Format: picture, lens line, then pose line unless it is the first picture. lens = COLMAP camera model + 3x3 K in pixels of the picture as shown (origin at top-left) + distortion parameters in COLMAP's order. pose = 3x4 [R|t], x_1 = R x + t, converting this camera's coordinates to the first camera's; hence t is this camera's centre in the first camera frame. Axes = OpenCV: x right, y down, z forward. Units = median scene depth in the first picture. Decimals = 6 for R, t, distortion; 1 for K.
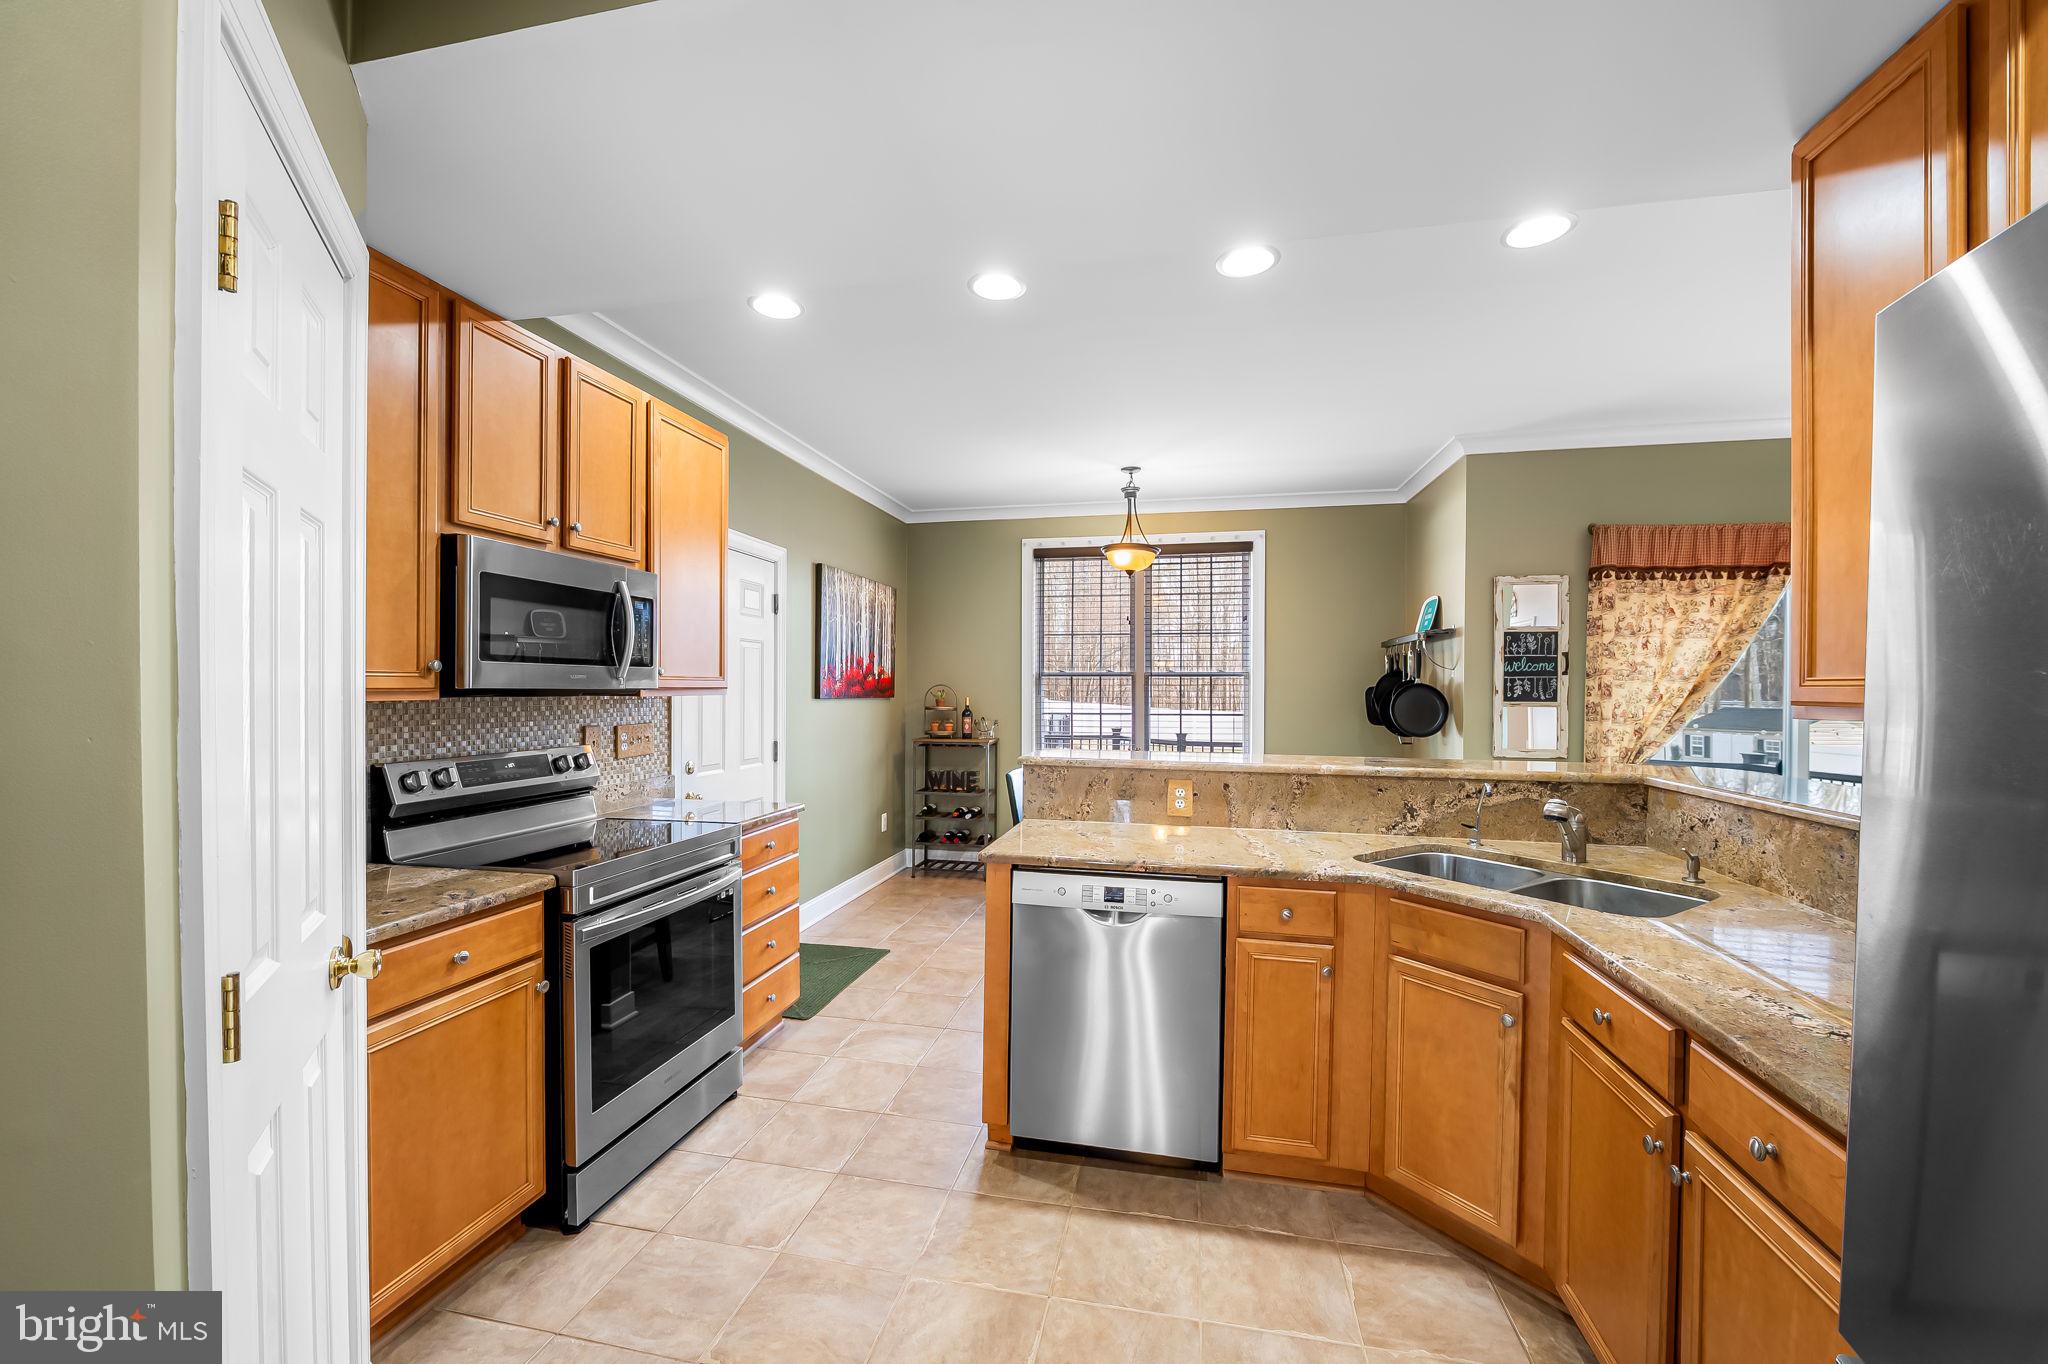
lens RADIAL K [[813.1, 0, 1024.0], [0, 813.1, 682.0], [0, 0, 1]] dist [-0.010637, 0.000153]
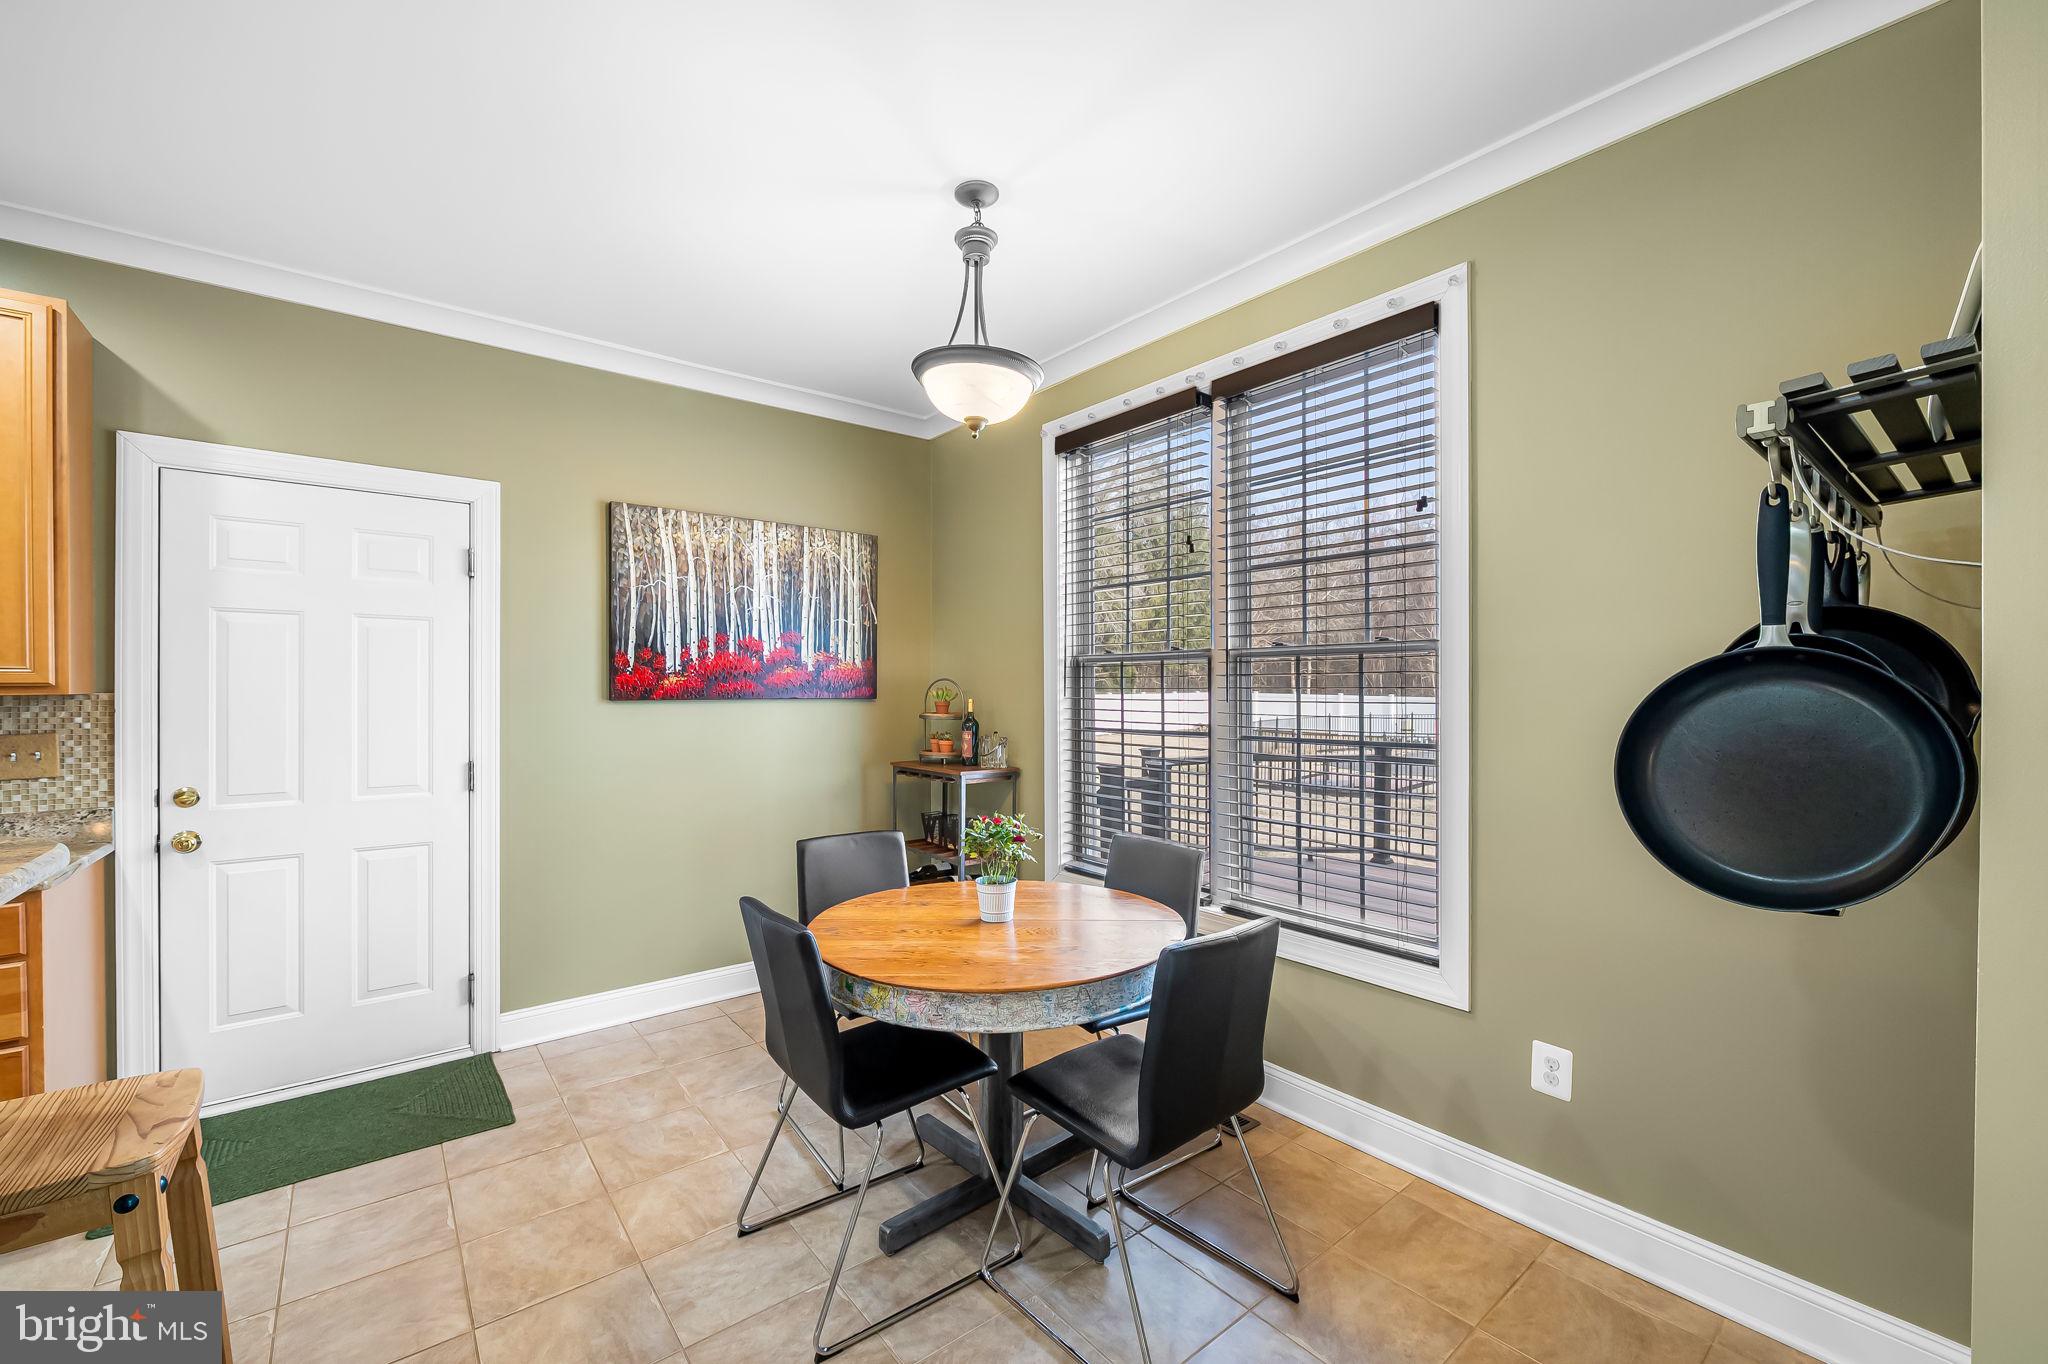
lens RADIAL K [[813.1, 0, 1024.0], [0, 813.1, 682.0], [0, 0, 1]] dist [-0.010637, 0.000153]
pose [[0.768020, -0.005696, -0.640400, 0.396007], [0.005876, 0.999981, -0.001846, 0.007263], [0.640398, -0.002345, 0.768039, 0.613806]]
